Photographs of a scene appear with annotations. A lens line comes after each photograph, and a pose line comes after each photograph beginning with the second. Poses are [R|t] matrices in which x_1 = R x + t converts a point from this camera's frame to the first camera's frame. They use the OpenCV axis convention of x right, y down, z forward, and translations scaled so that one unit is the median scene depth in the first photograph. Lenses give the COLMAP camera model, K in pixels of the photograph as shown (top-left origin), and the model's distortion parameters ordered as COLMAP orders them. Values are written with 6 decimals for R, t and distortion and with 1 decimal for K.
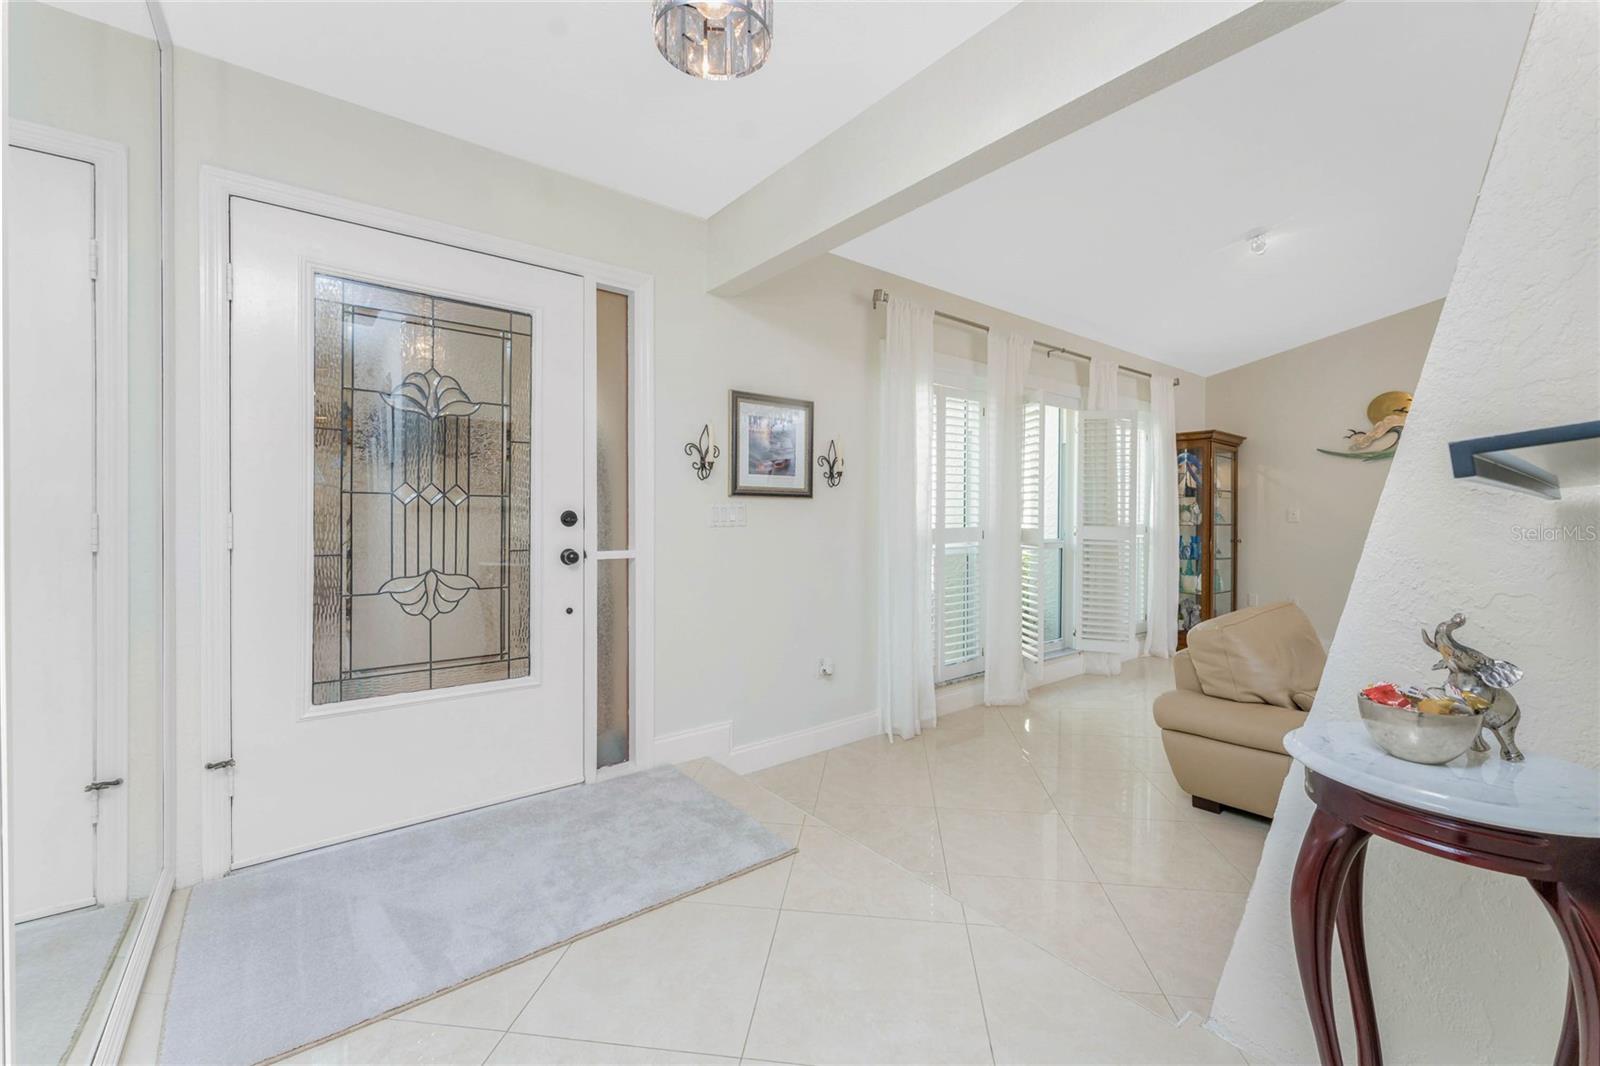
lens RADIAL K [[621.4, 0, 800.9], [0, 621.4, 516.4], [0, 0, 1]] dist [0.000204, -0.000033]
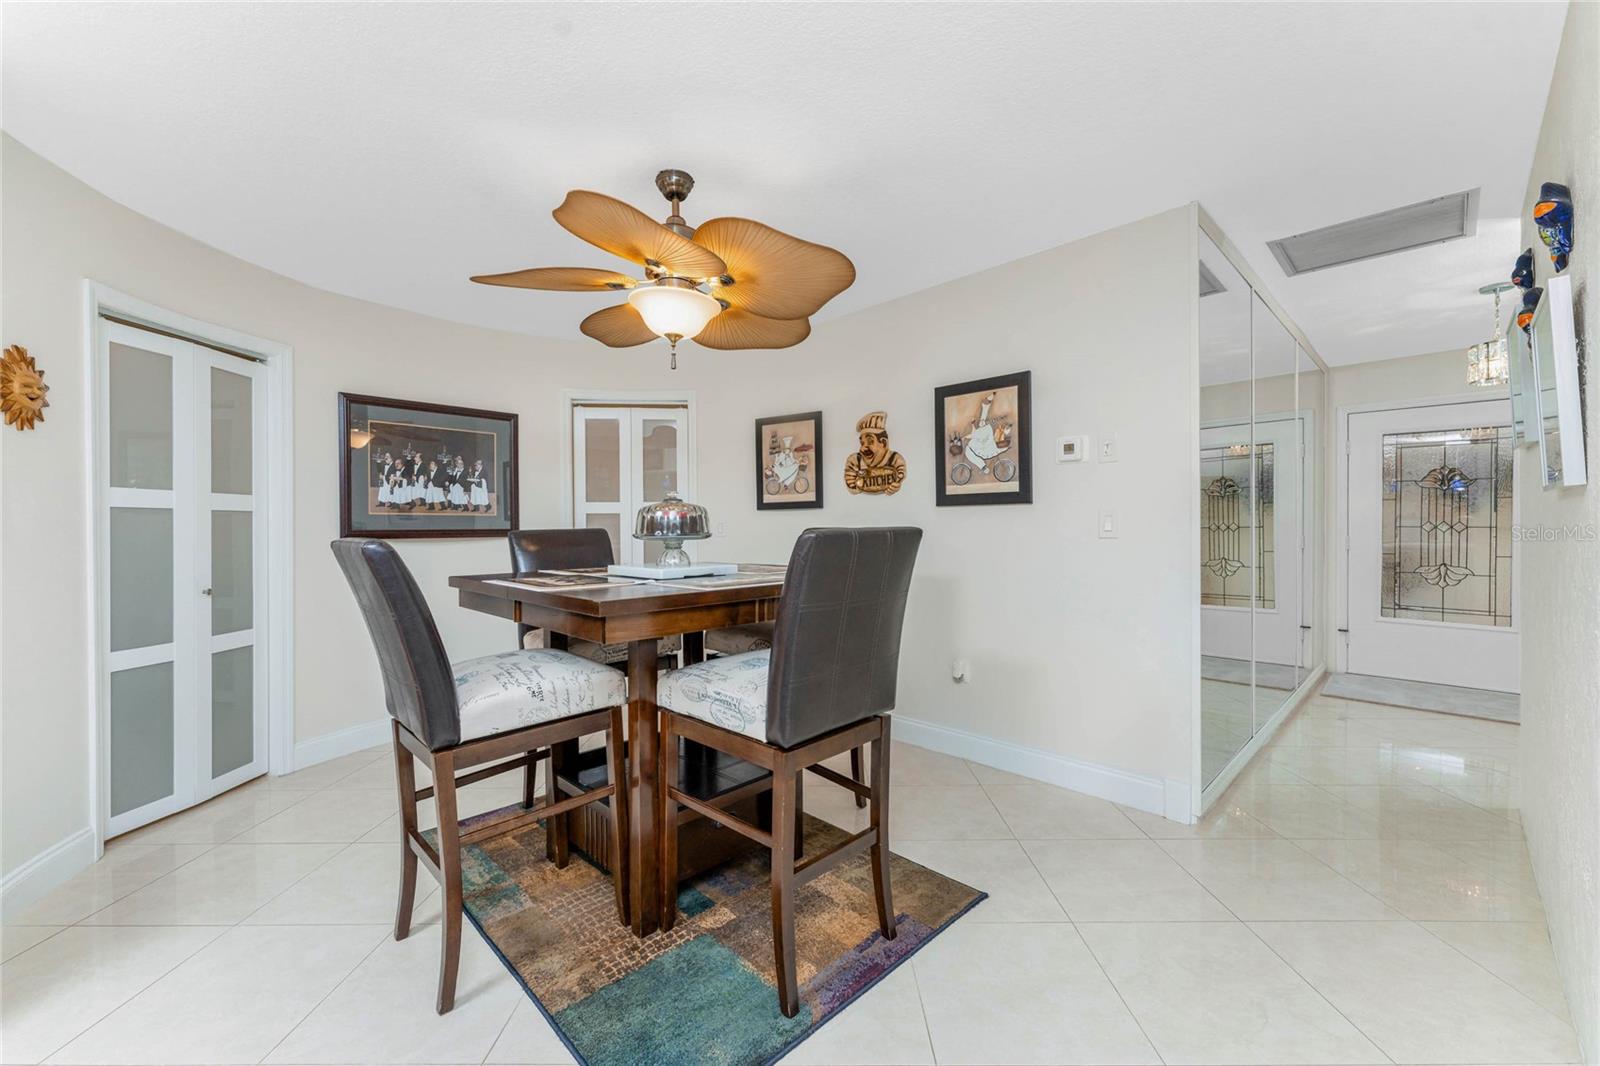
lens RADIAL K [[642.6, 0, 795.3], [0, 642.6, 531.9], [0, 0, 1]] dist [0.000975, -0.000037]
pose [[0.123863, 0.002734, -0.992296, 0.942858], [-0.003830, 0.999990, 0.002277, -0.010527], [0.992292, 0.003519, 0.123872, -1.045662]]
